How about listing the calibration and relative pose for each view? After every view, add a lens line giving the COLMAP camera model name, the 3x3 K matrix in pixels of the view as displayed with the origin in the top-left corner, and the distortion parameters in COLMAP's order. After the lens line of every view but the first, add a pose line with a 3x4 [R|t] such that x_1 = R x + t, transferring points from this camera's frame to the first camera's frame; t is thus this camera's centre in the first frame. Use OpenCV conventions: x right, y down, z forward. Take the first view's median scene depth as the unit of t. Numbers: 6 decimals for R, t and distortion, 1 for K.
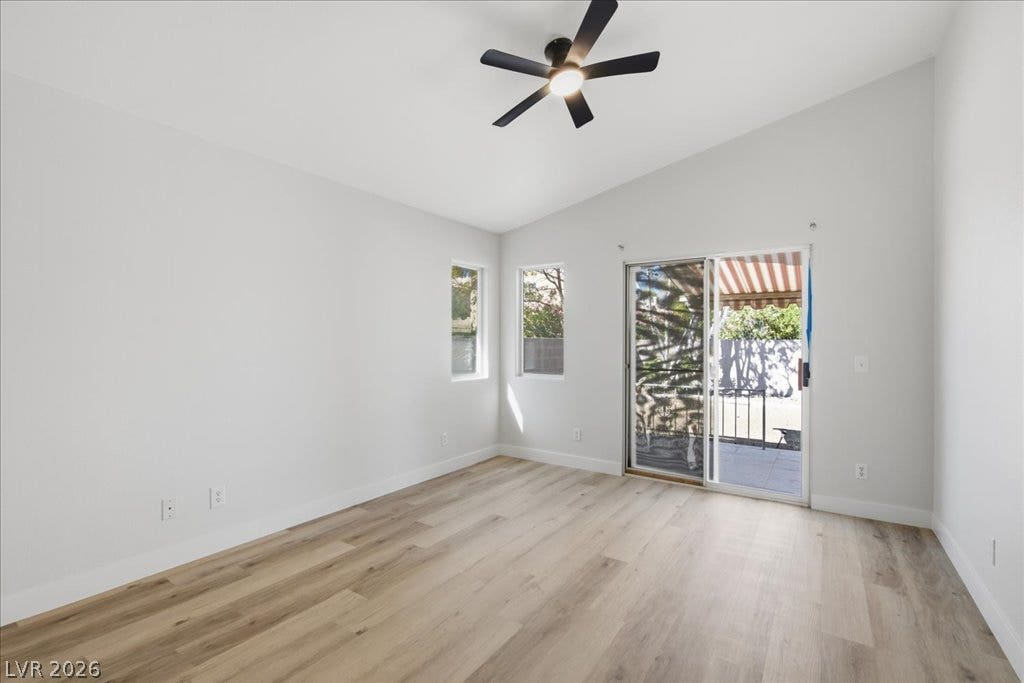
lens RADIAL K [[465.1, 0, 509.3], [0, 465.1, 343.6], [0, 0, 1]] dist [-0.001172, 0.000846]
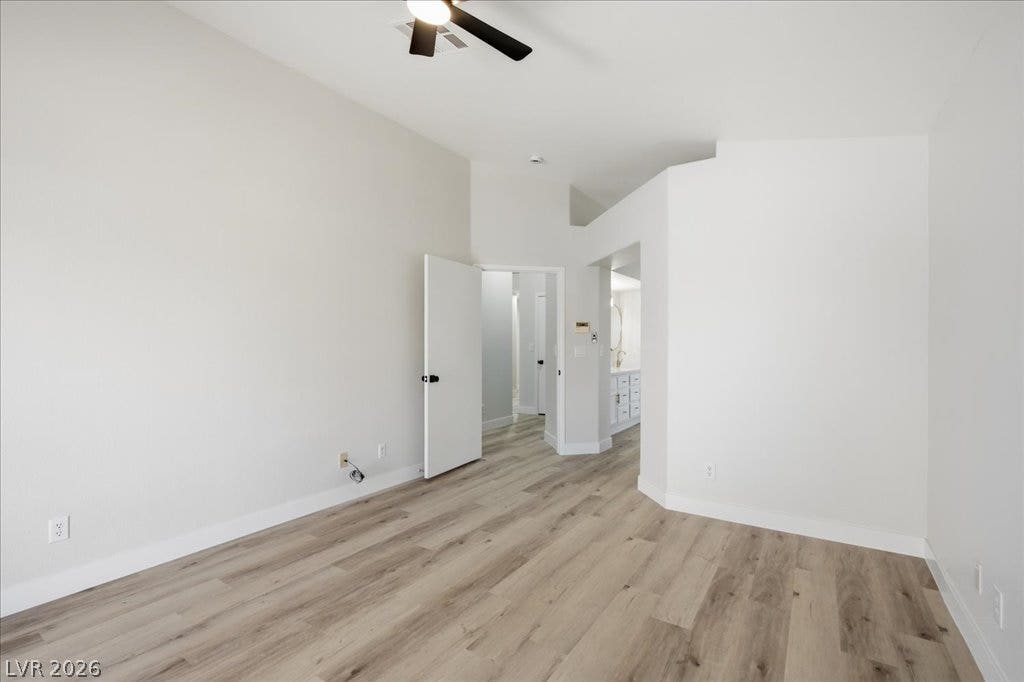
lens RADIAL K [[465.1, 0, 511.4], [0, 465.1, 342.7], [0, 0, 1]] dist [-0.001172, 0.000846]
pose [[-0.999827, -0.002895, -0.018396, -0.003444], [-0.002924, 0.999994, 0.001568, -0.001440], [0.018391, 0.001621, -0.999830, 1.978073]]
